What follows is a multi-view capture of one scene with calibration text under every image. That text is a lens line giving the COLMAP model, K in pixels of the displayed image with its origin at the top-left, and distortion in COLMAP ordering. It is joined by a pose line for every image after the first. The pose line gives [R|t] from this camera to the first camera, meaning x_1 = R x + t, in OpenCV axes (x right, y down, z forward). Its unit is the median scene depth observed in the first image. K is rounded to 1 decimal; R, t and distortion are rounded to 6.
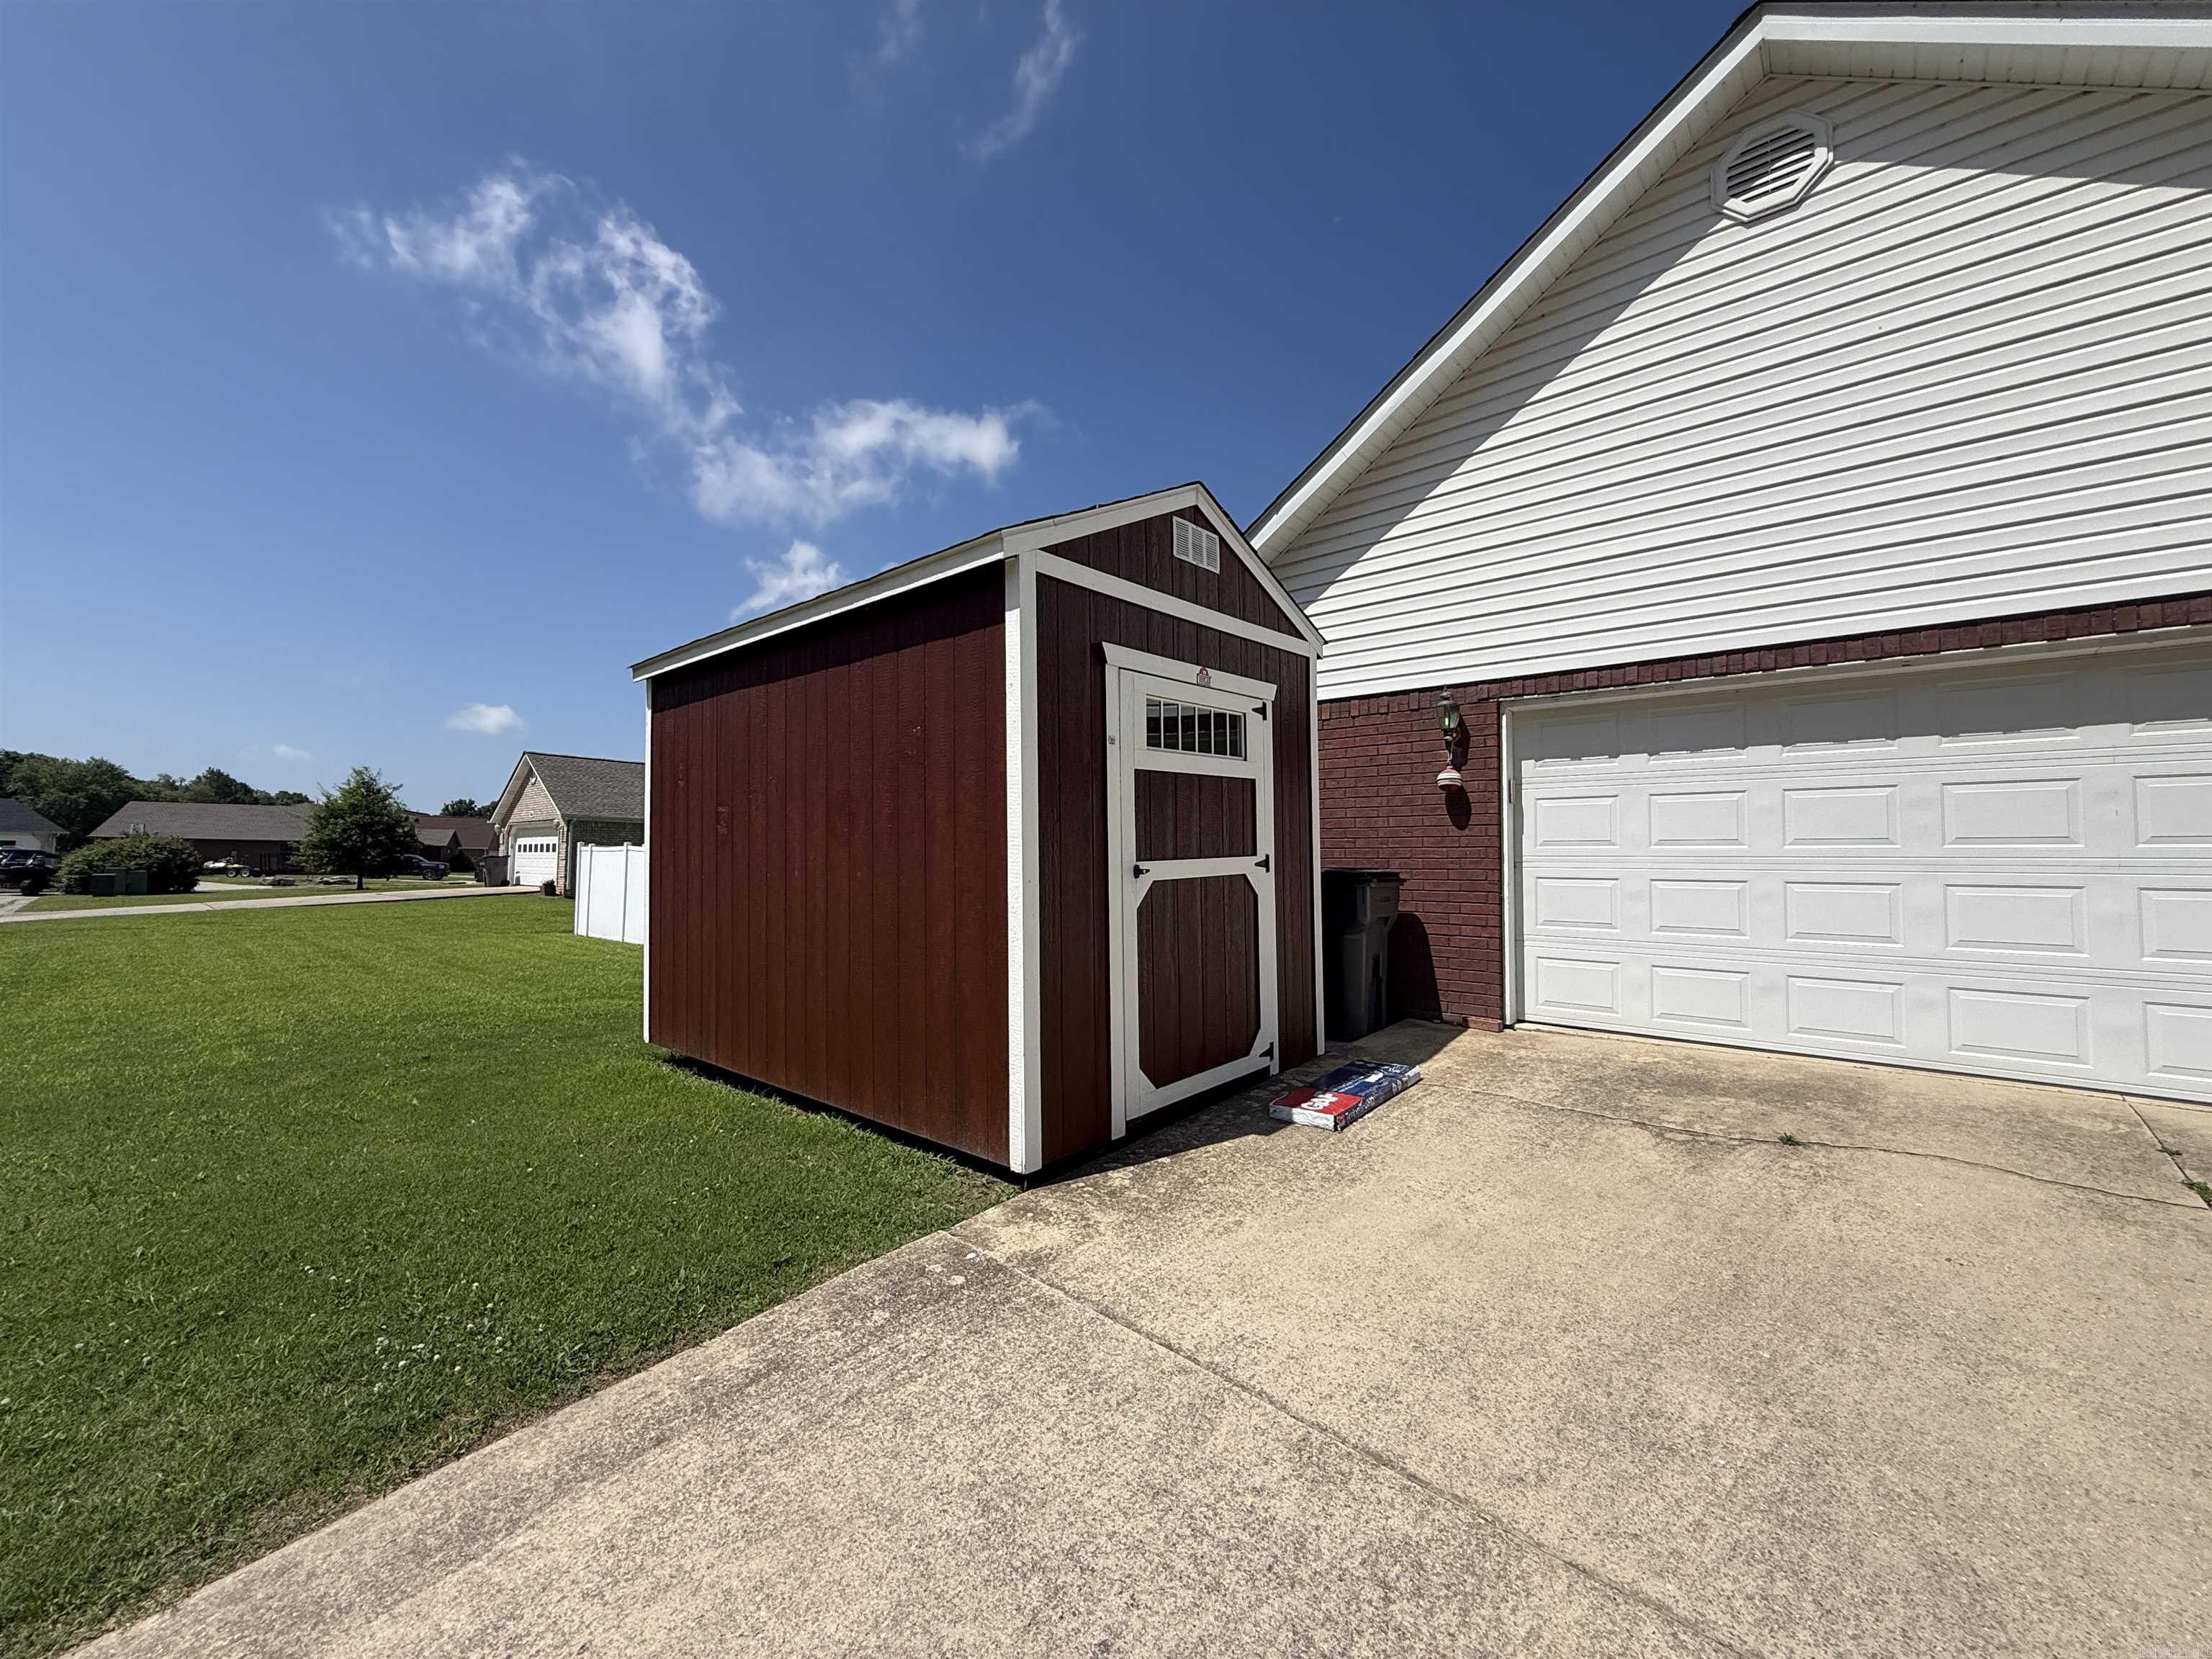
lens RADIAL K [[875.7, 0, 1105.7], [0, 875.7, 824.3], [0, 0, 1]] dist [-0.002323, 0.000288]
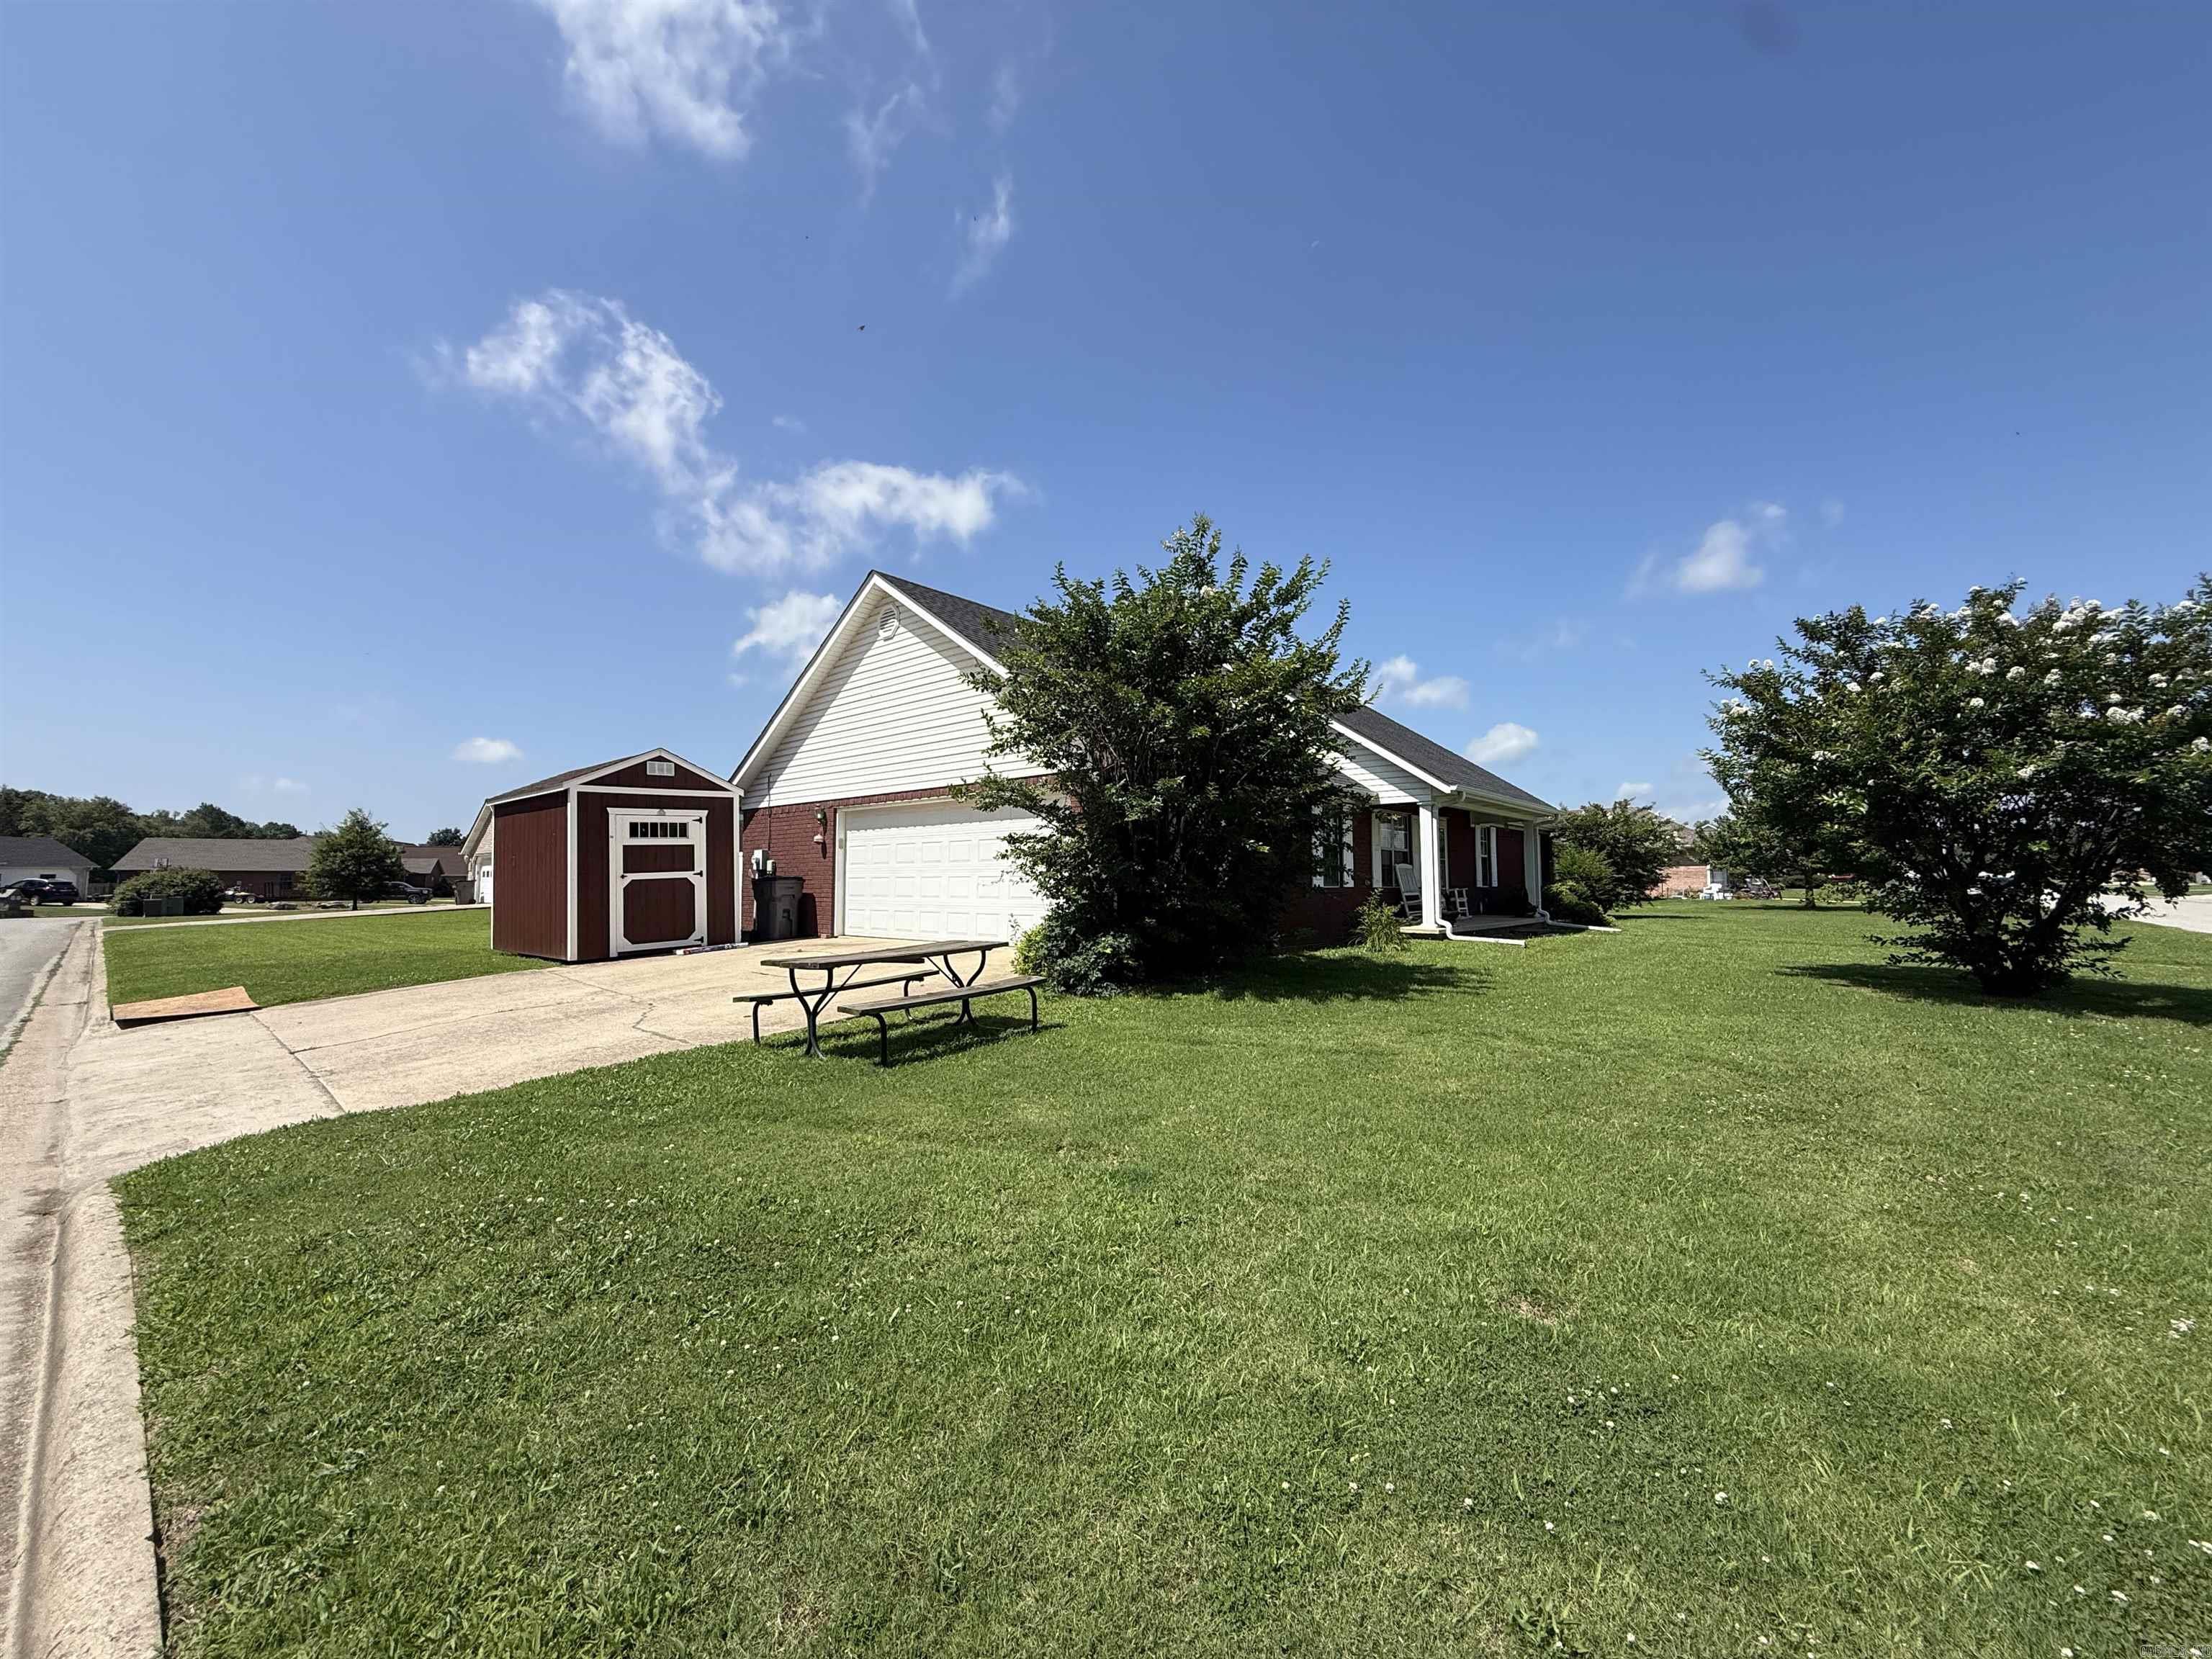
lens RADIAL K [[875.7, 0, 1112.5], [0, 875.7, 824.4], [0, 0, 1]] dist [-0.002323, 0.000288]
pose [[0.999792, -0.014665, 0.014201, 0.185757], [0.014945, 0.999692, -0.019789, -0.004881], [-0.013907, 0.019997, 0.999703, -0.233901]]
